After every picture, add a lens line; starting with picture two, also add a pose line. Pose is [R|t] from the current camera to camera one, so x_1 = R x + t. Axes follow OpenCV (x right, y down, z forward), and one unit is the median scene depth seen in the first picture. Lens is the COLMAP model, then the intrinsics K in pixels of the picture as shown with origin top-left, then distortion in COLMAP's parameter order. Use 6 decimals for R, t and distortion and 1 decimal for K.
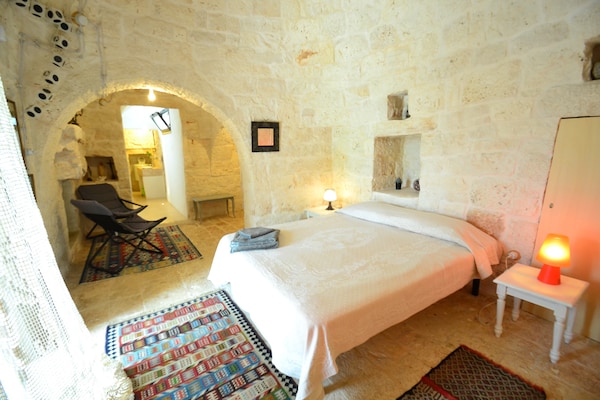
lens RADIAL K [[266.2, 0, 294.0], [0, 266.2, 200.5], [0, 0, 1]] dist [0.026323, -0.022982]
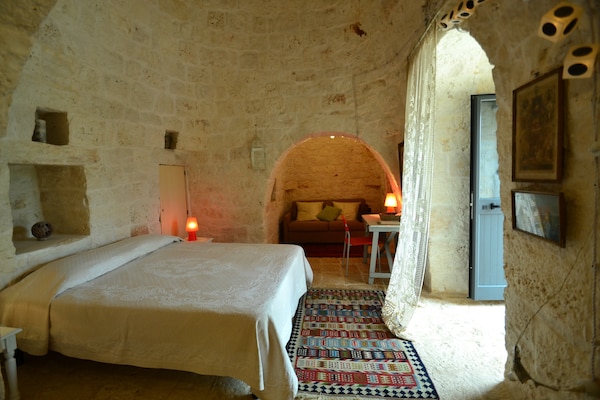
lens RADIAL K [[266.2, 0, 294.0], [0, 266.2, 200.5], [0, 0, 1]] dist [0.026323, -0.022982]
pose [[-0.763099, -0.012996, 0.646150, -0.736336], [0.172392, 0.959479, 0.222892, -0.238555], [-0.622865, 0.281480, -0.729938, 1.393993]]
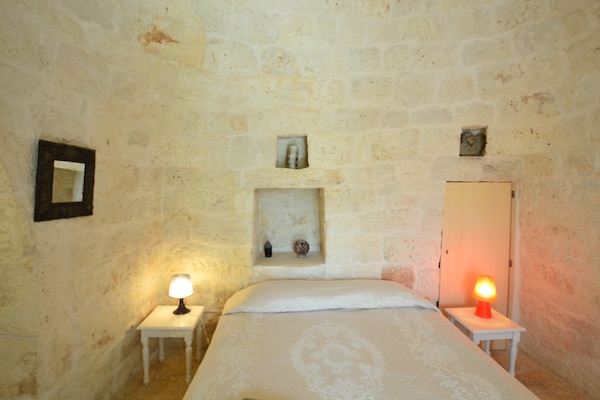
lens RADIAL K [[313.8, 0, 288.2], [0, 313.8, 201.6], [0, 0, 1]] dist [-0.020662, -0.000348]
pose [[0.501463, -0.015292, 0.865044, -0.484440], [0.160708, 0.984090, -0.075766, -0.166816], [-0.850122, 0.177013, 0.495942, 0.684821]]
